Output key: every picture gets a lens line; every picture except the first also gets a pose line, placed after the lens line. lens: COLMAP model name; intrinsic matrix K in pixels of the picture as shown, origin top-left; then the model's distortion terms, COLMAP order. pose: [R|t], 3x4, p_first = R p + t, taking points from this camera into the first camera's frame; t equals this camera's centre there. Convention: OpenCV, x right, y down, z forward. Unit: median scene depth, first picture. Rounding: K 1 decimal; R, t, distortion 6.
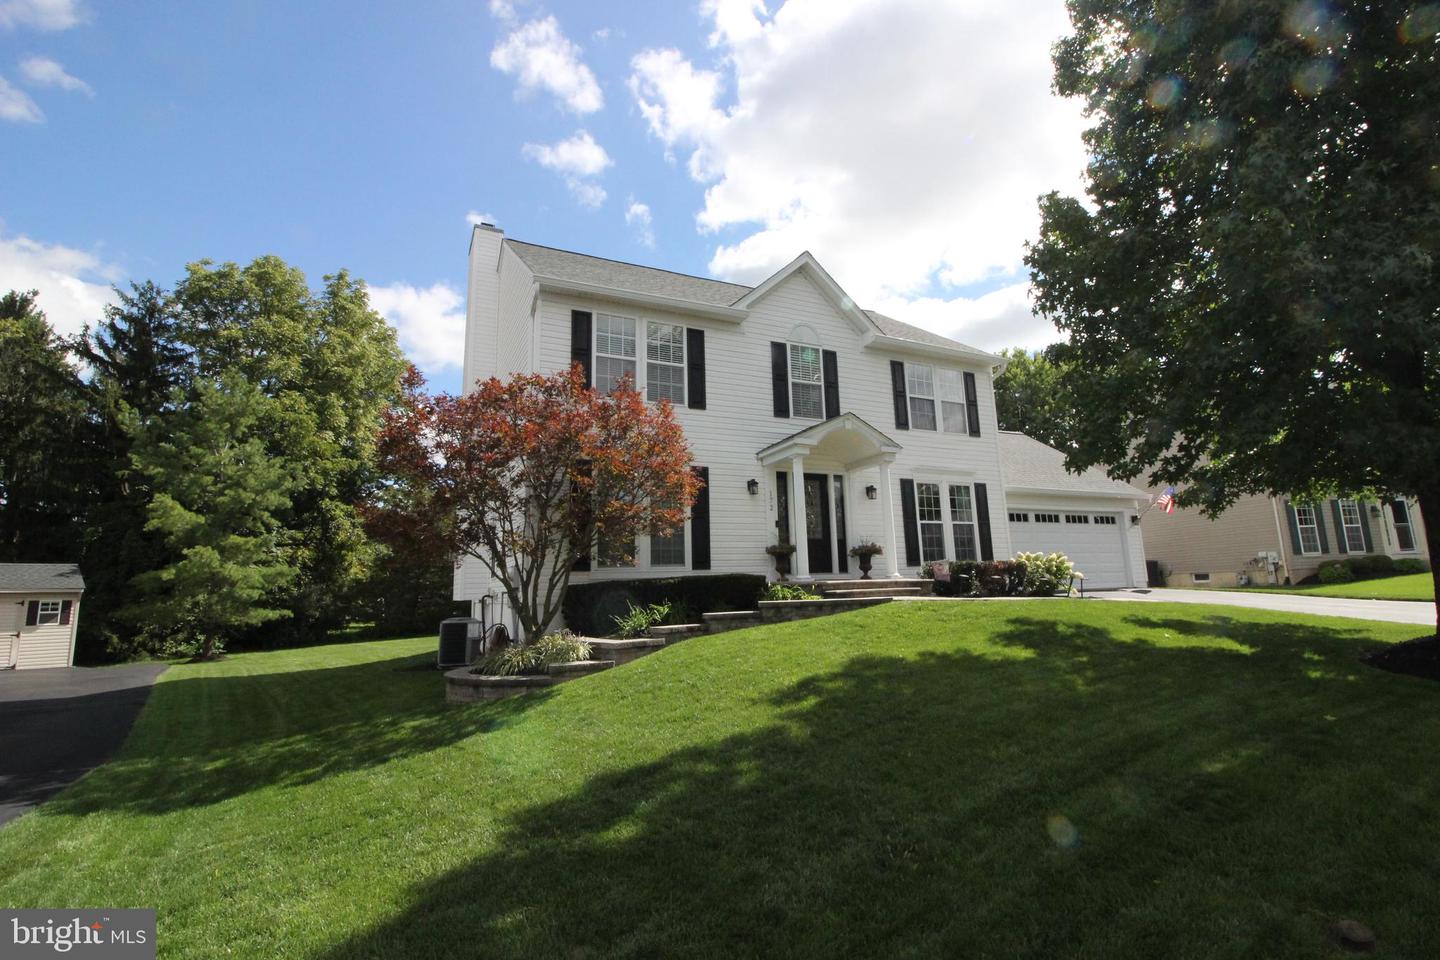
lens RADIAL K [[524.0, 0, 720.0], [0, 524.0, 480.0], [0, 0, 1]] dist [-0.000381, -0.000049]
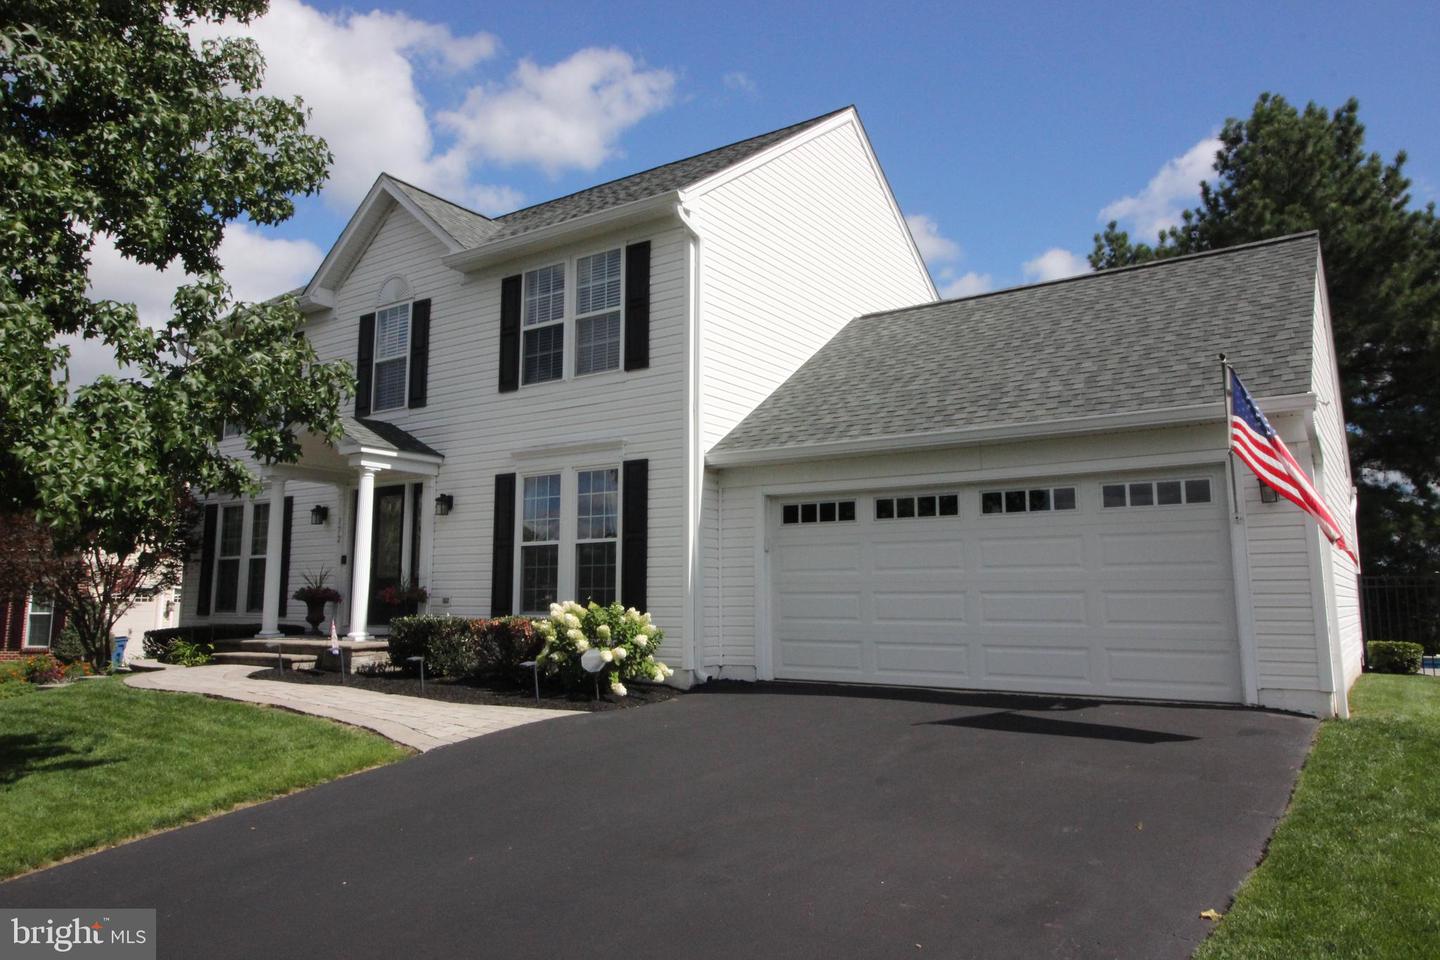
lens RADIAL K [[985.4, 0, 720.0], [0, 985.4, 480.0], [0, 0, 1]] dist [0.022155, 0.001509]
pose [[0.559994, -0.098086, -0.822670, 1.384680], [0.122524, 0.991853, -0.034855, 0.072395], [0.819387, -0.081279, 0.567449, 0.541706]]
